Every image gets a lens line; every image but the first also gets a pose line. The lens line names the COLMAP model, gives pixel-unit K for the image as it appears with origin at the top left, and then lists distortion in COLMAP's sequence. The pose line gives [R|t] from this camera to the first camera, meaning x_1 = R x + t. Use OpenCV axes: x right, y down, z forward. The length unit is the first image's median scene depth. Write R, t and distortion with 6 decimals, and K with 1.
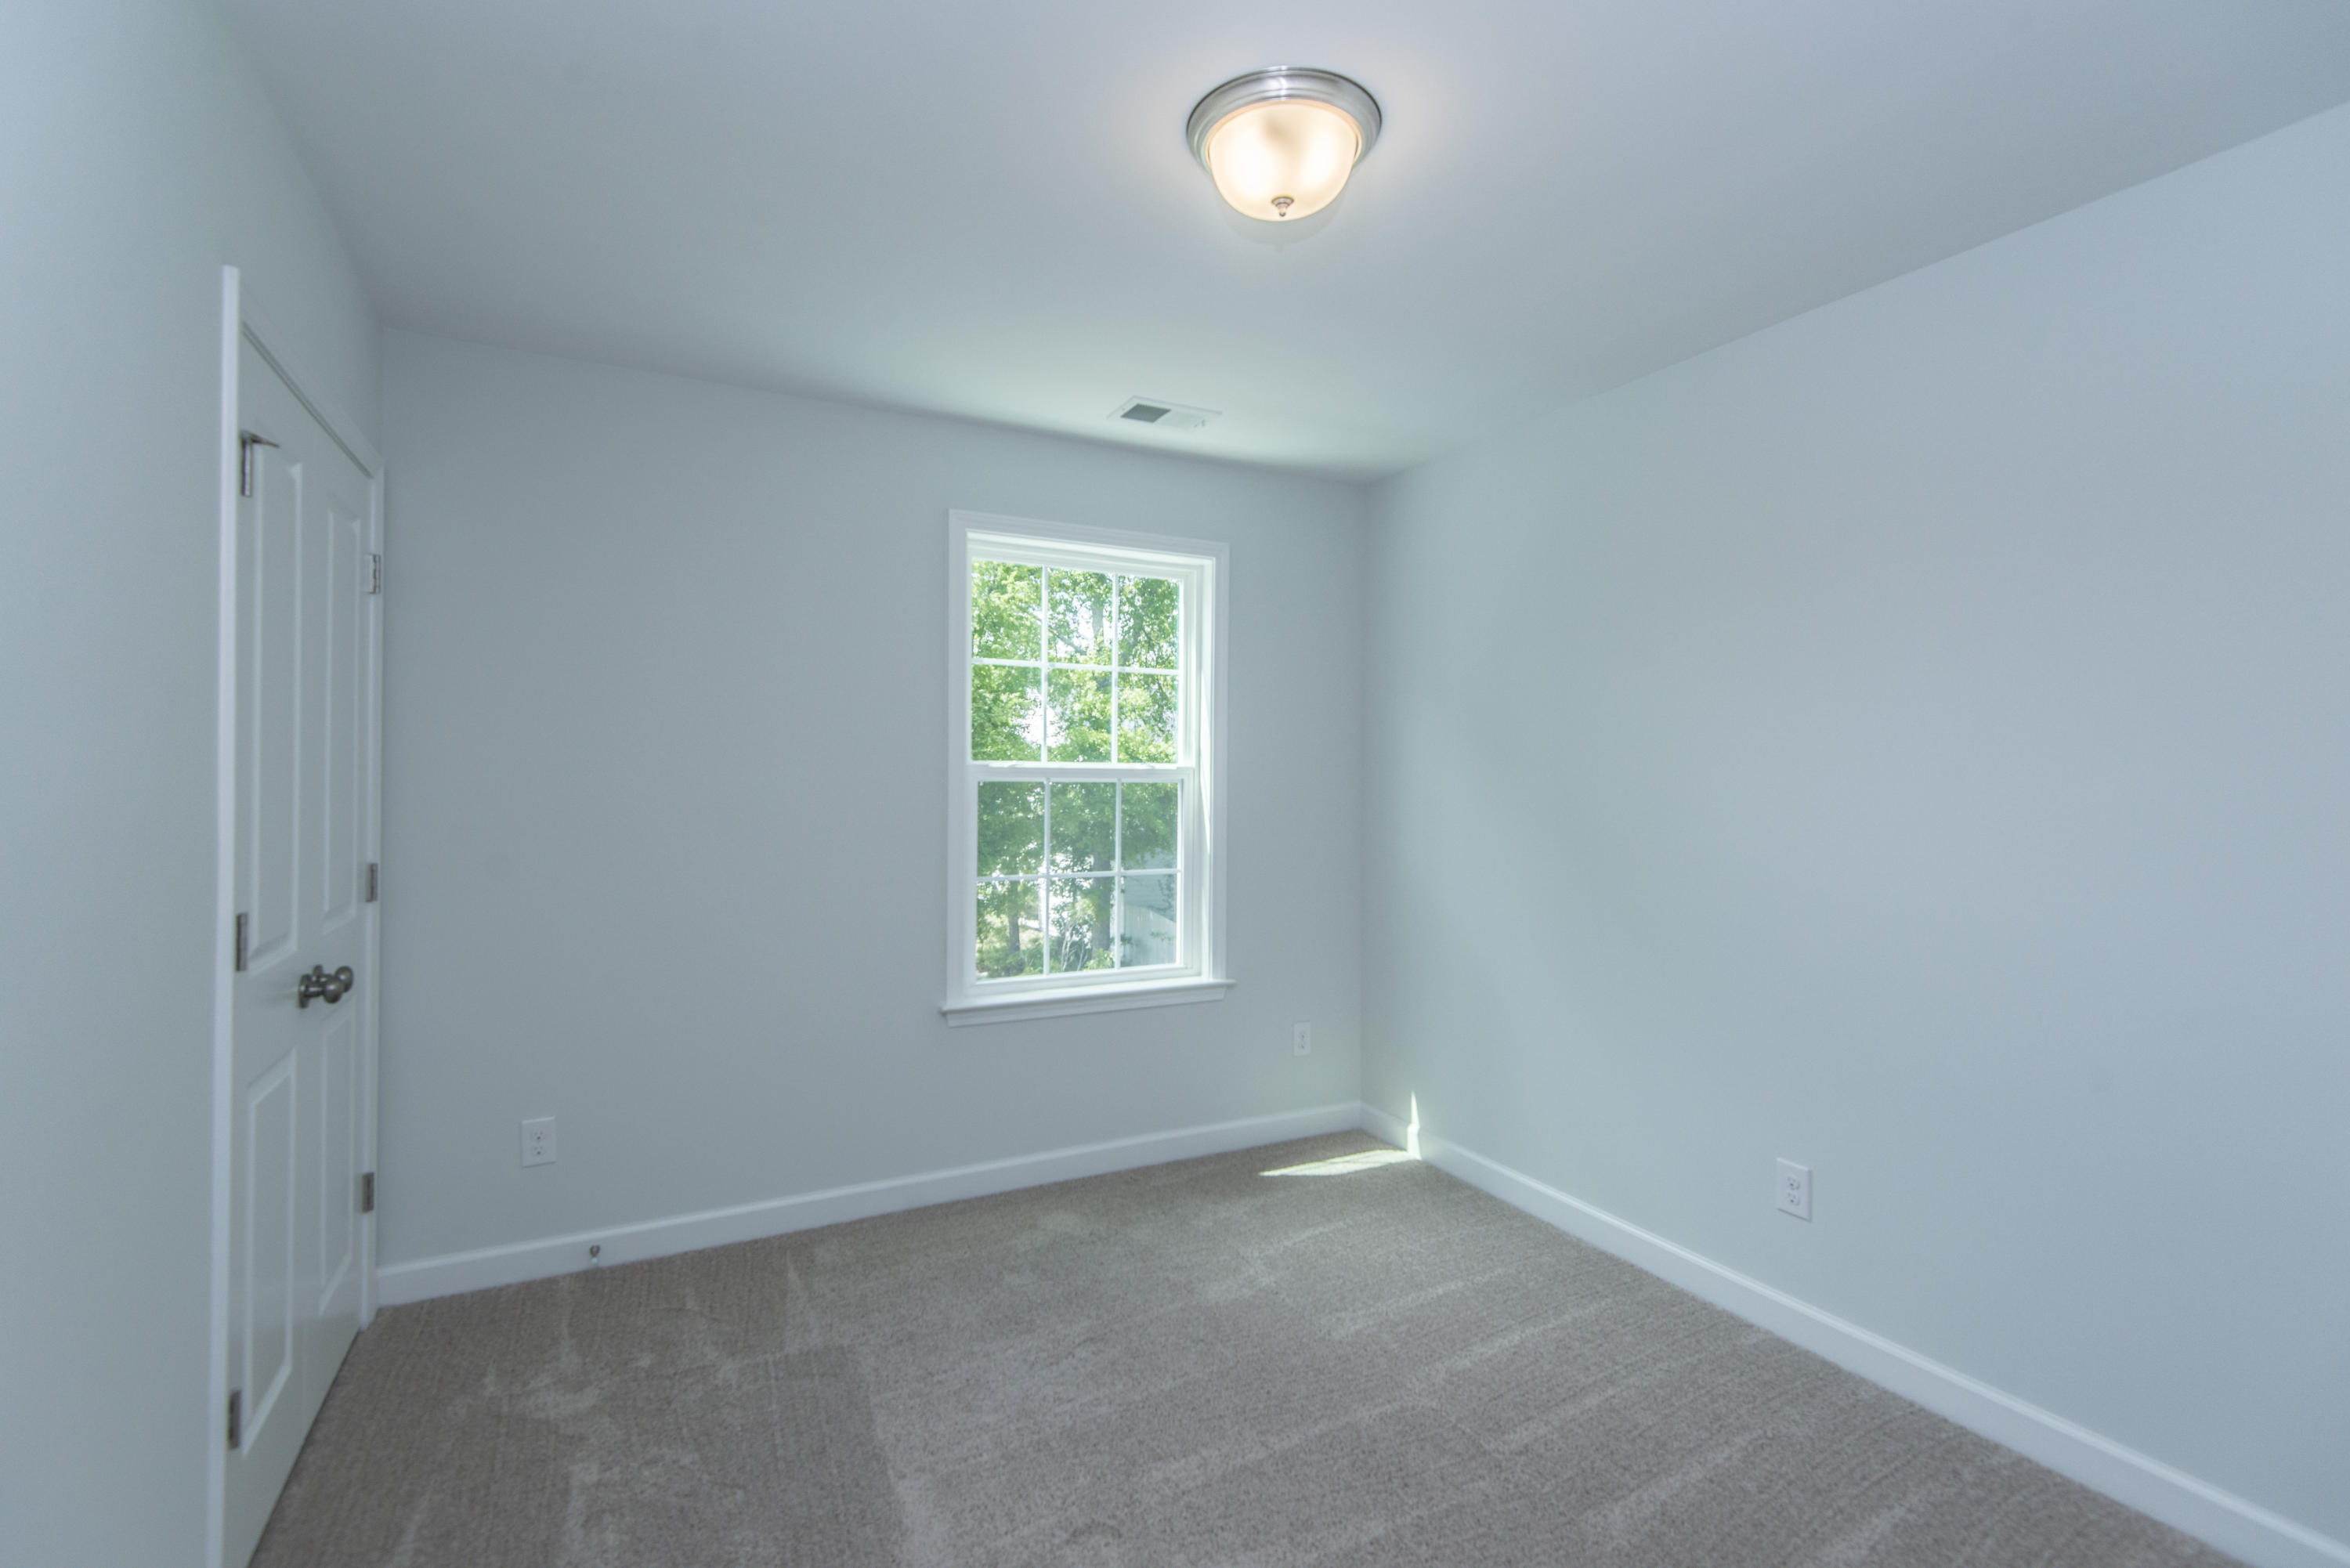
lens RADIAL K [[1066.9, 0, 1172.2], [0, 1066.9, 773.9], [0, 0, 1]] dist [0.038920, -0.019749]
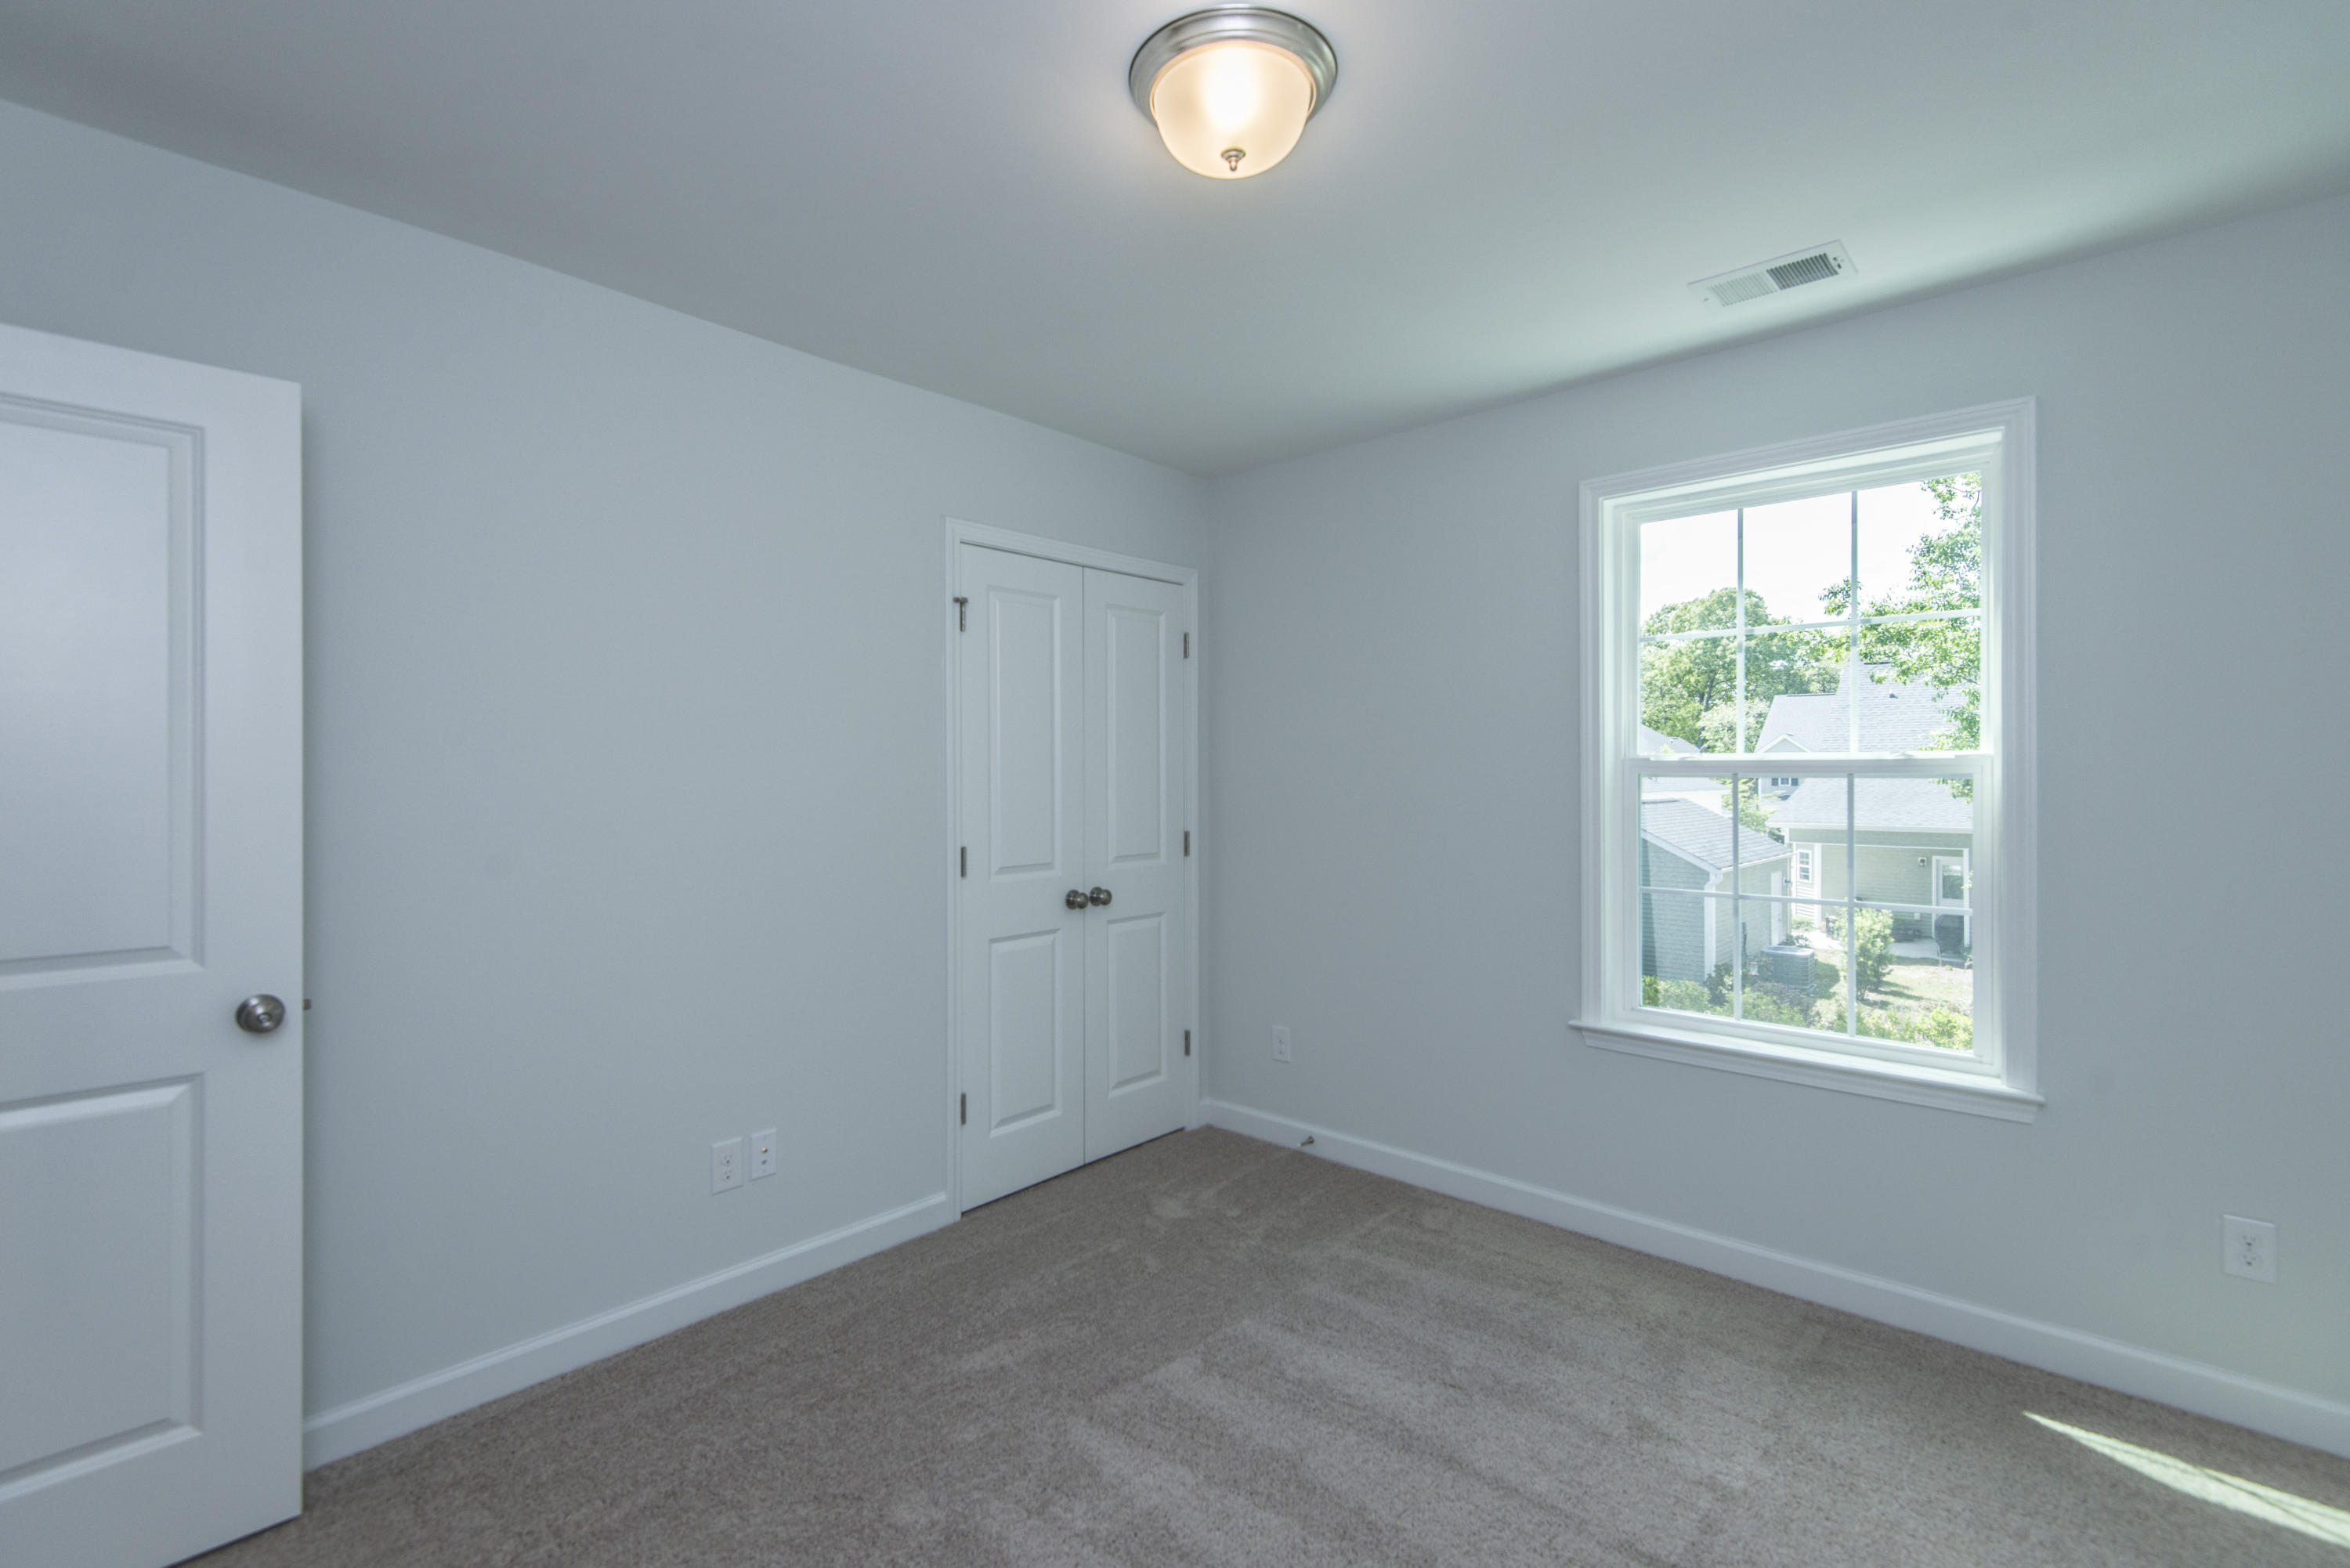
lens RADIAL K [[1066.9, 0, 1172.2], [0, 1066.9, 773.9], [0, 0, 1]] dist [0.038920, -0.019749]
pose [[0.339359, -0.007918, -0.940624, 0.546278], [0.012028, 0.999919, -0.004078, 0.003319], [0.940580, -0.009930, 0.339427, 0.359531]]
